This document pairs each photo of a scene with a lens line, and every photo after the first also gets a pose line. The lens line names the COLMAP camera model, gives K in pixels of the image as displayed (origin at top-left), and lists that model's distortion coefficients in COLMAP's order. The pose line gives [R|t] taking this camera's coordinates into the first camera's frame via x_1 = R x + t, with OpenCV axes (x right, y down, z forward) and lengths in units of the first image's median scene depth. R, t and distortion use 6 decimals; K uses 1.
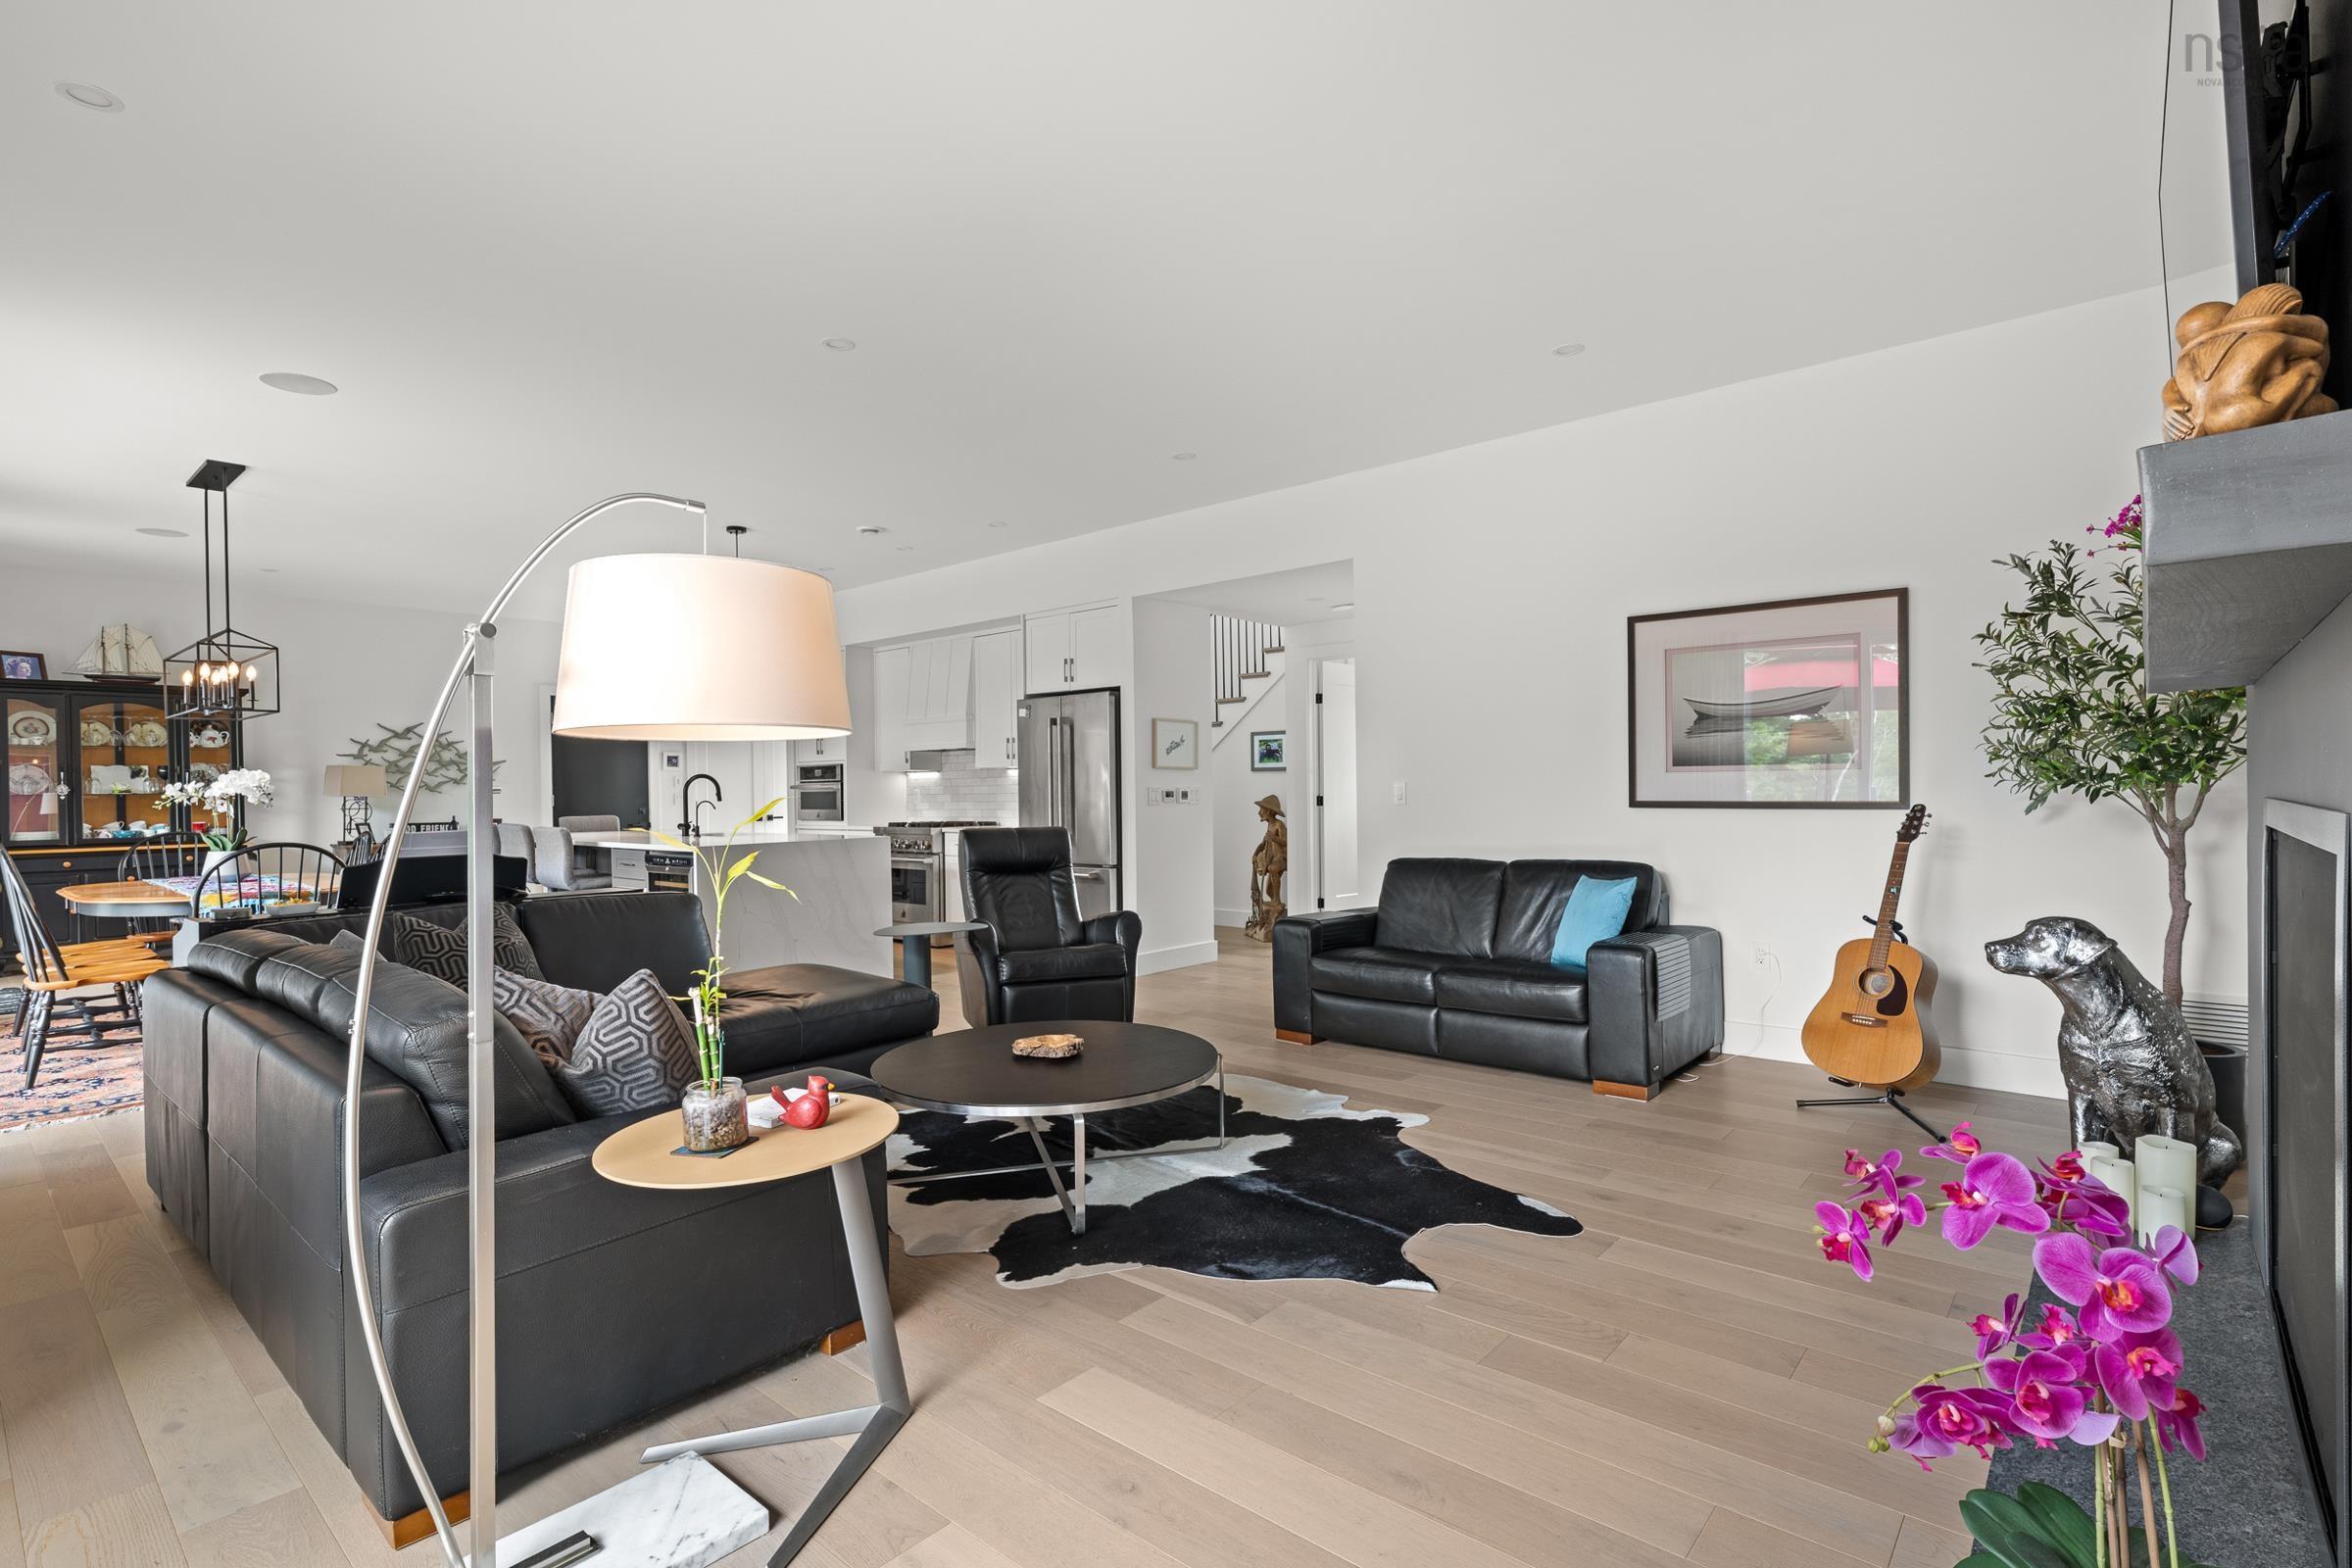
lens RADIAL K [[1072.2, 0, 1181.9], [0, 1072.2, 788.5], [0, 0, 1]] dist [0.003220, 0.000456]
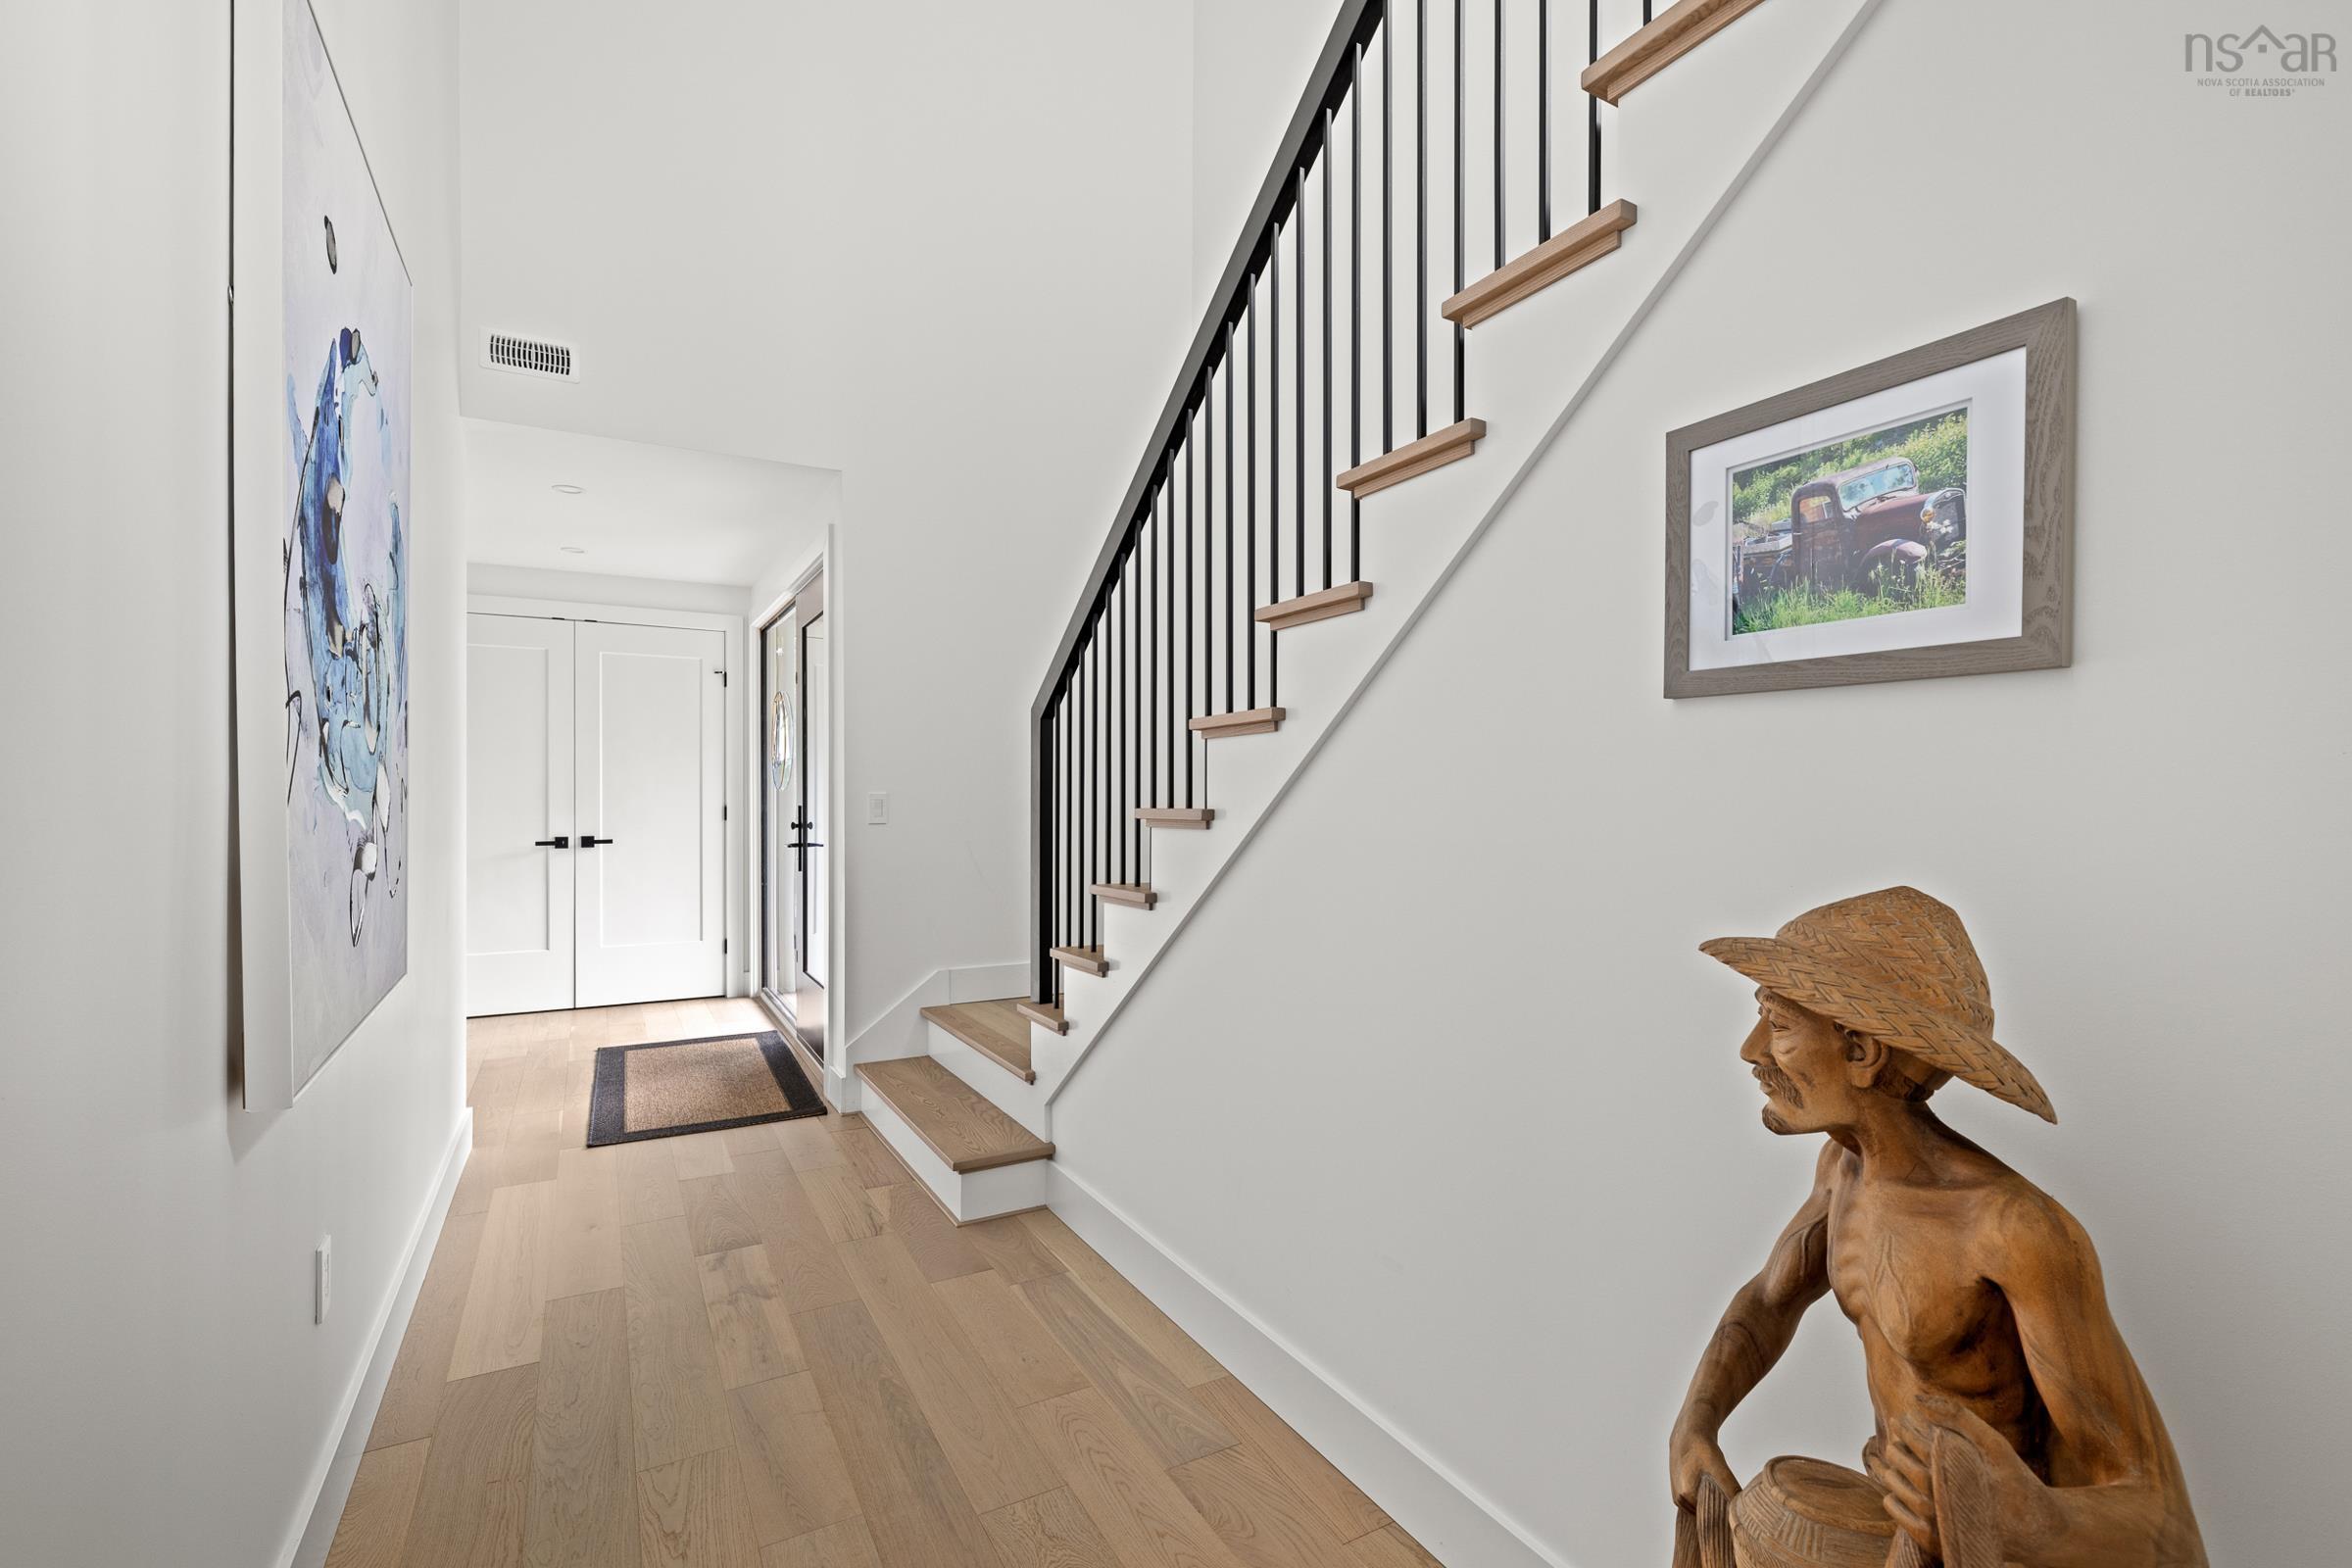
lens RADIAL K [[1072.2, 0, 1173.5], [0, 1072.2, 784.1], [0, 0, 1]] dist [0.003220, 0.000456]
pose [[0.942389, 0.010573, -0.334353, 0.050591], [-0.009673, 0.999944, 0.004358, -0.004271], [0.334380, -0.000873, 0.942438, 0.845813]]
